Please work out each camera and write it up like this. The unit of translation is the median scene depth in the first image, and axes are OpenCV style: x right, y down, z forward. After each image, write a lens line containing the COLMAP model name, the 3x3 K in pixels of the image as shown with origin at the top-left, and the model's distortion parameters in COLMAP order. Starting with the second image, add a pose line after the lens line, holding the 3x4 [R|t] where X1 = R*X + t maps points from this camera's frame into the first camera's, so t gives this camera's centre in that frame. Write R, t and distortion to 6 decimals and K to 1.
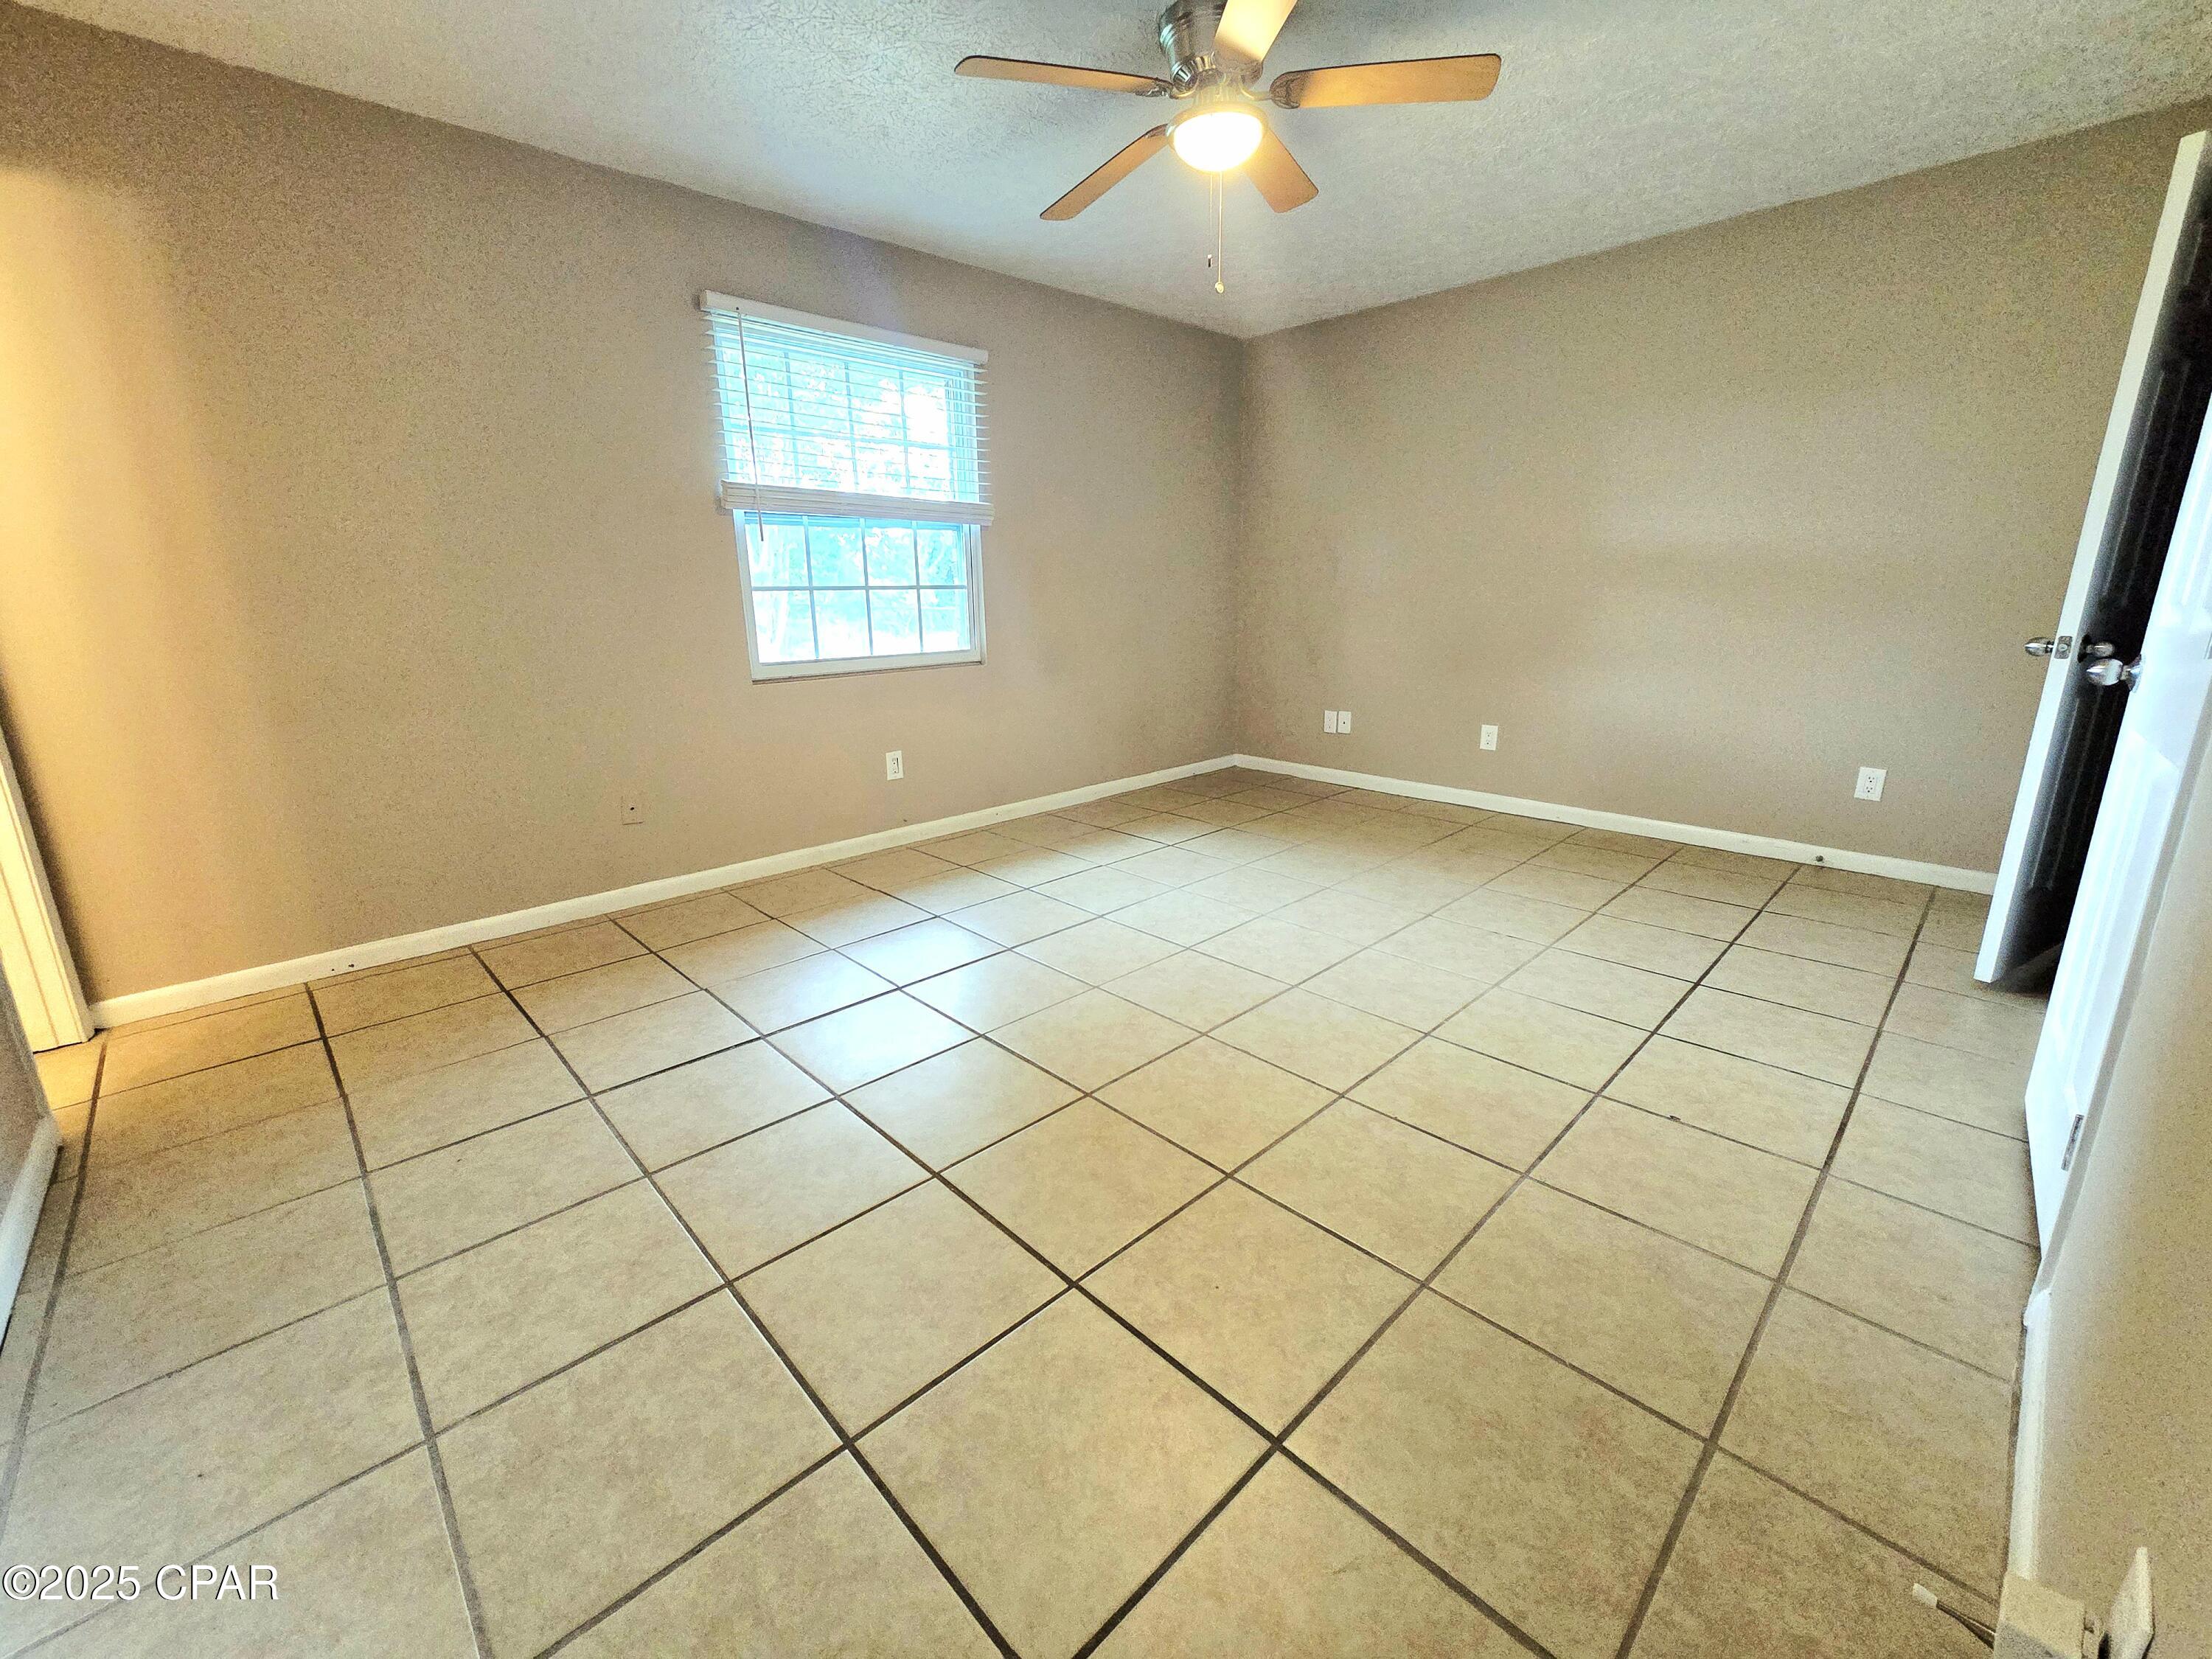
lens RADIAL K [[901.1, 0, 1117.5], [0, 901.1, 813.6], [0, 0, 1]] dist [-0.002374, 0.005844]
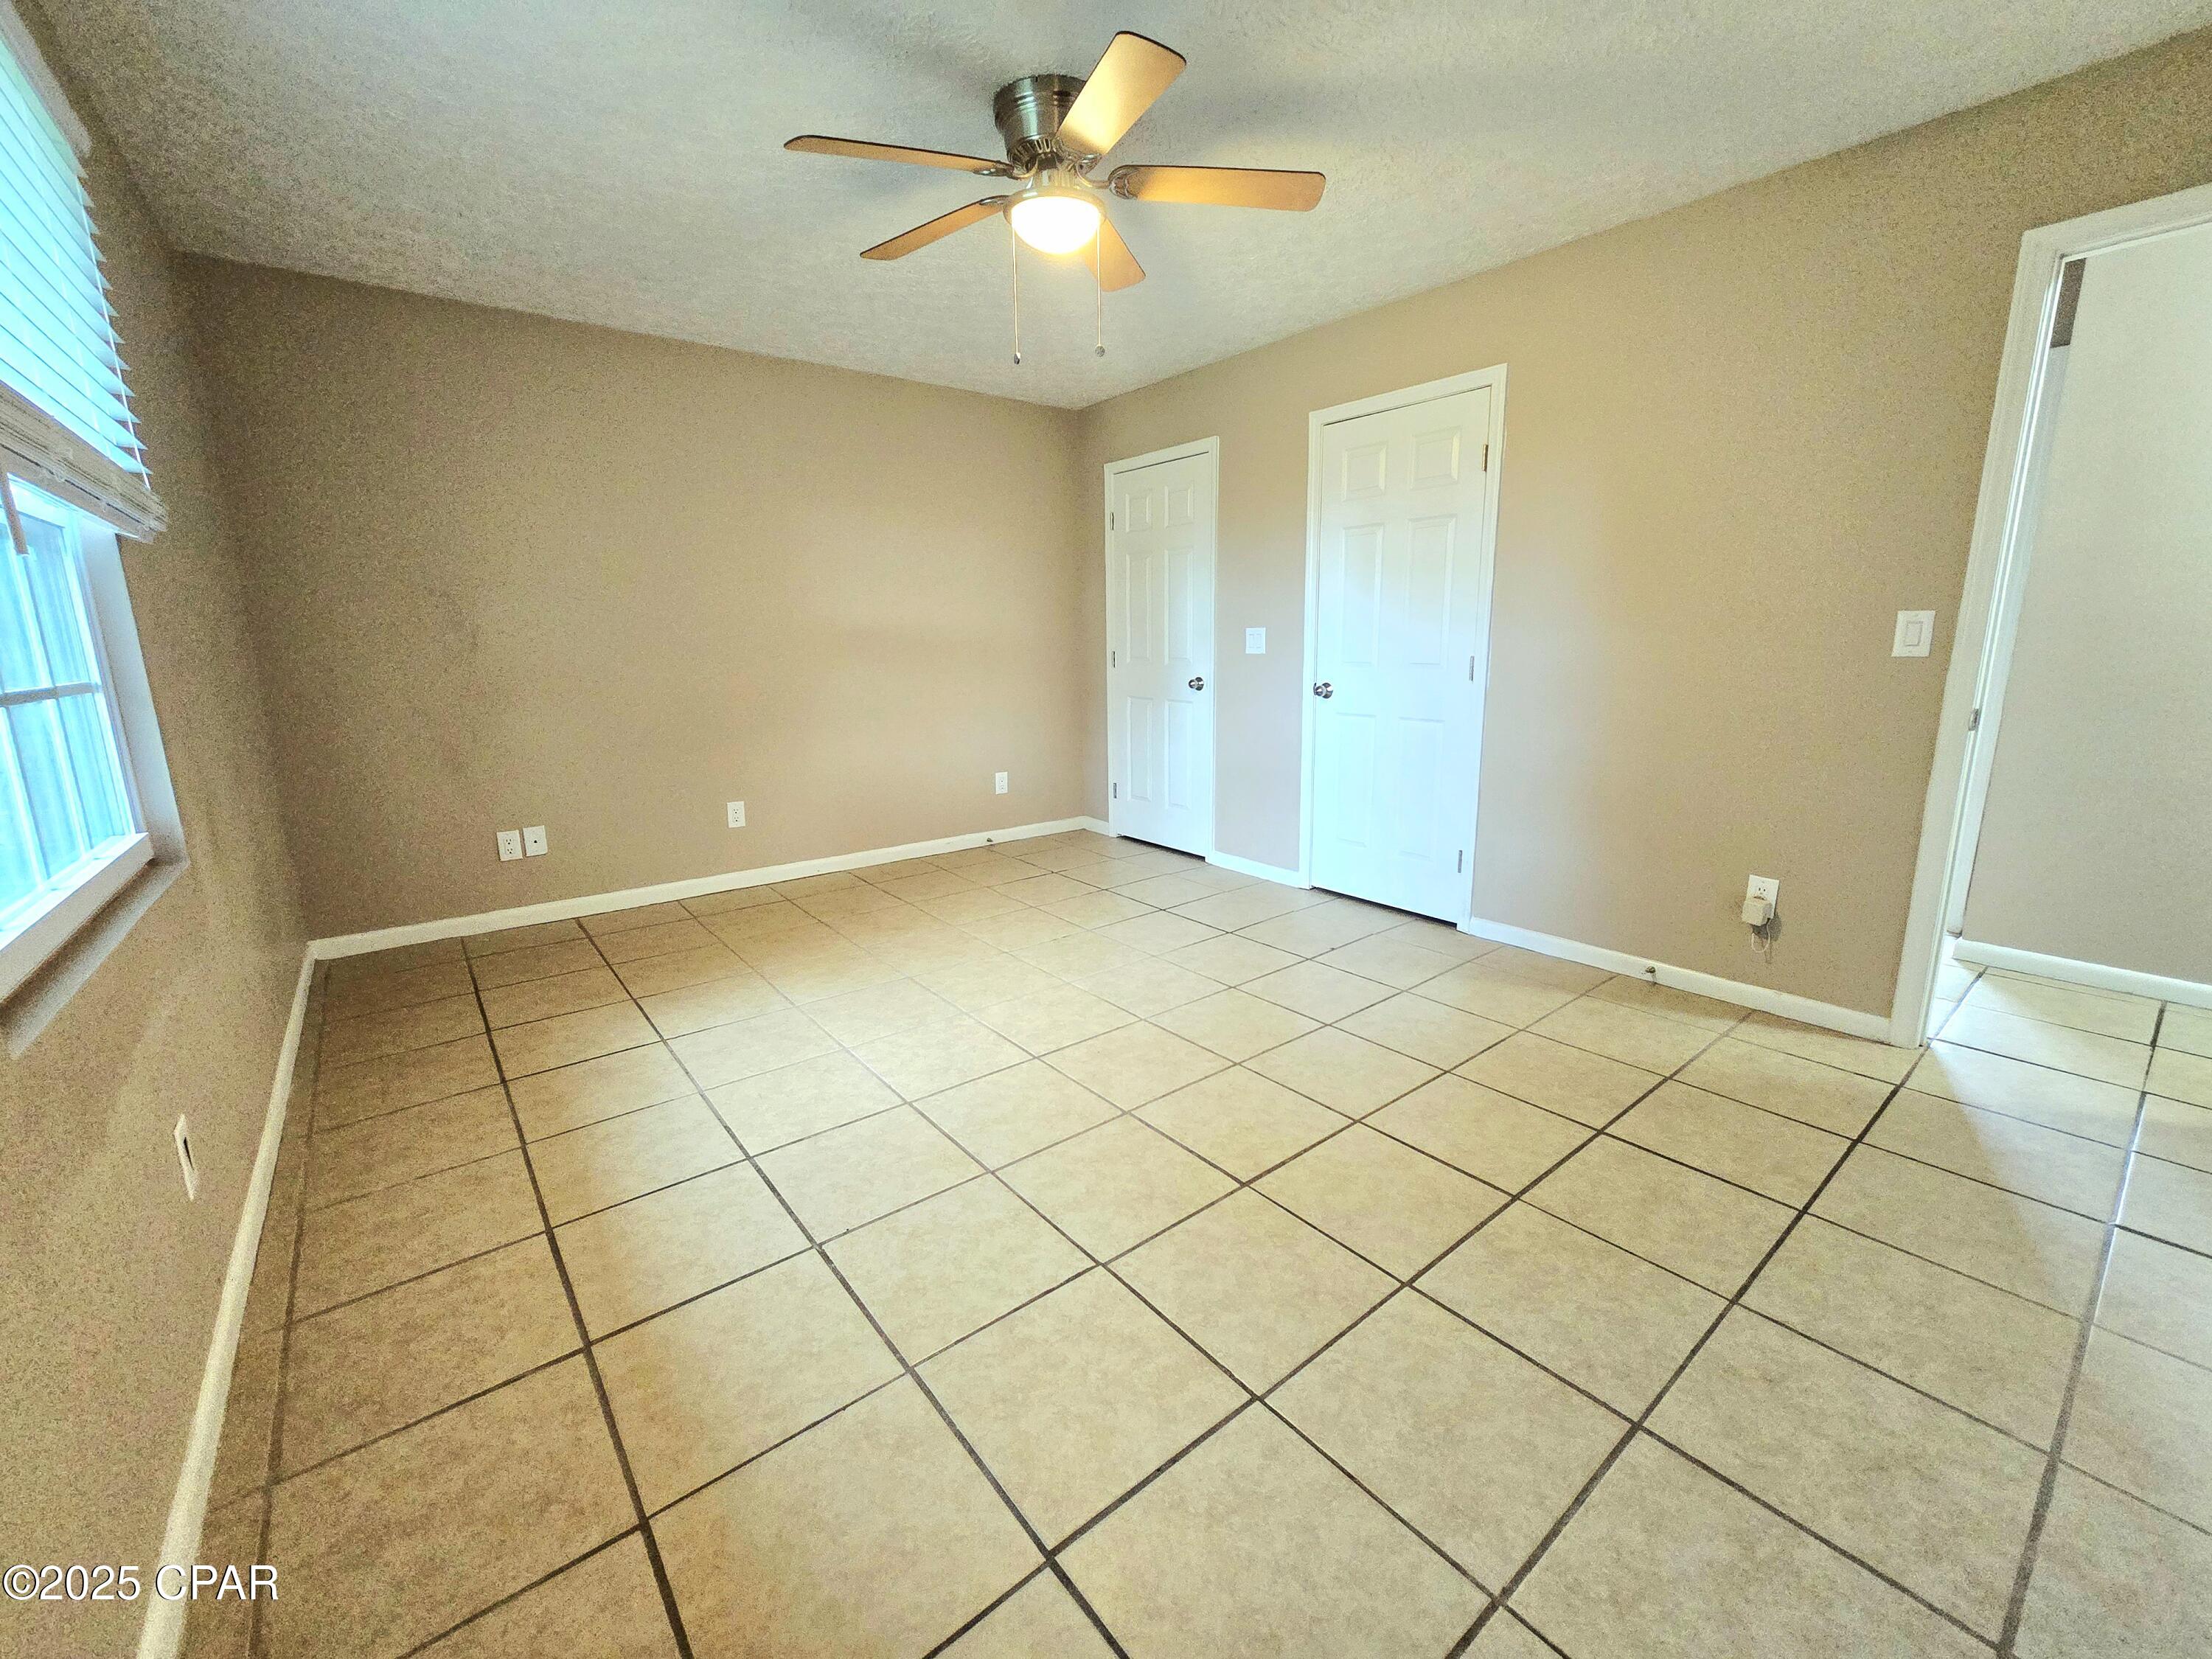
lens RADIAL K [[901.1, 0, 1117.5], [0, 901.1, 813.6], [0, 0, 1]] dist [-0.002374, 0.005844]
pose [[0.092892, -0.186006, 0.978148, -0.619335], [0.252971, 0.954568, 0.157498, -0.169679], [-0.963004, 0.232812, 0.135726, 0.608893]]
